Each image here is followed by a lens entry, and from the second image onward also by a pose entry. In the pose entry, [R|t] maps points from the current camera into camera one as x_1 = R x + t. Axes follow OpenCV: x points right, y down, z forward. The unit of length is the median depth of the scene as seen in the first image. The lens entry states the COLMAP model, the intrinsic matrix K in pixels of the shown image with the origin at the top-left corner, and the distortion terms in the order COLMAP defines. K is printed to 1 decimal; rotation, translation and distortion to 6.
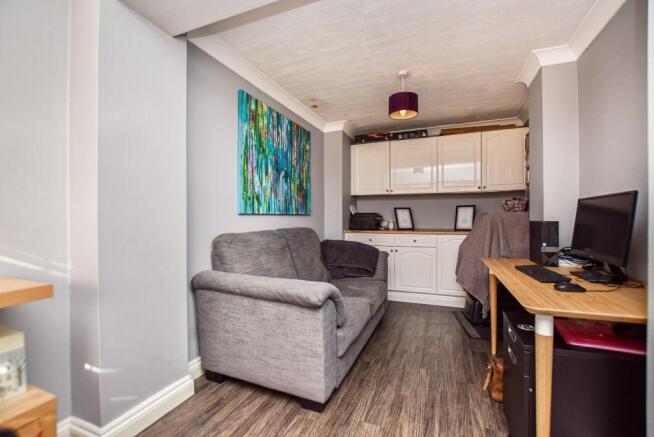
lens RADIAL K [[291.5, 0, 327.0], [0, 291.5, 218.5], [0, 0, 1]] dist [-0.026966, 0.000092]
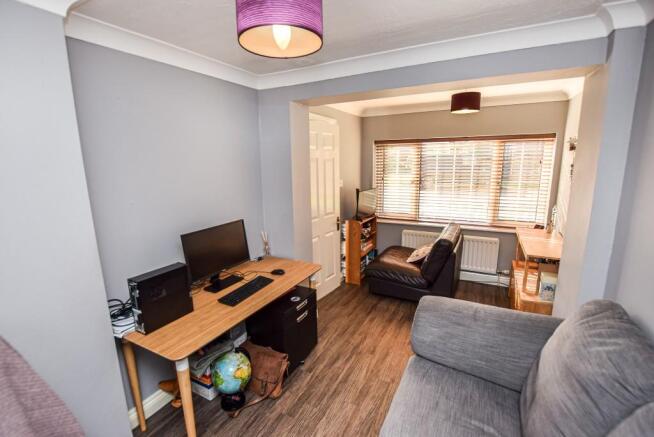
lens RADIAL K [[291.5, 0, 327.0], [0, 291.5, 218.5], [0, 0, 1]] dist [-0.026966, 0.000092]
pose [[-0.994113, 0.001017, 0.108342, 0.264858], [0.021889, 0.981222, 0.191638, -0.345826], [-0.106112, 0.192881, -0.975468, 2.119709]]
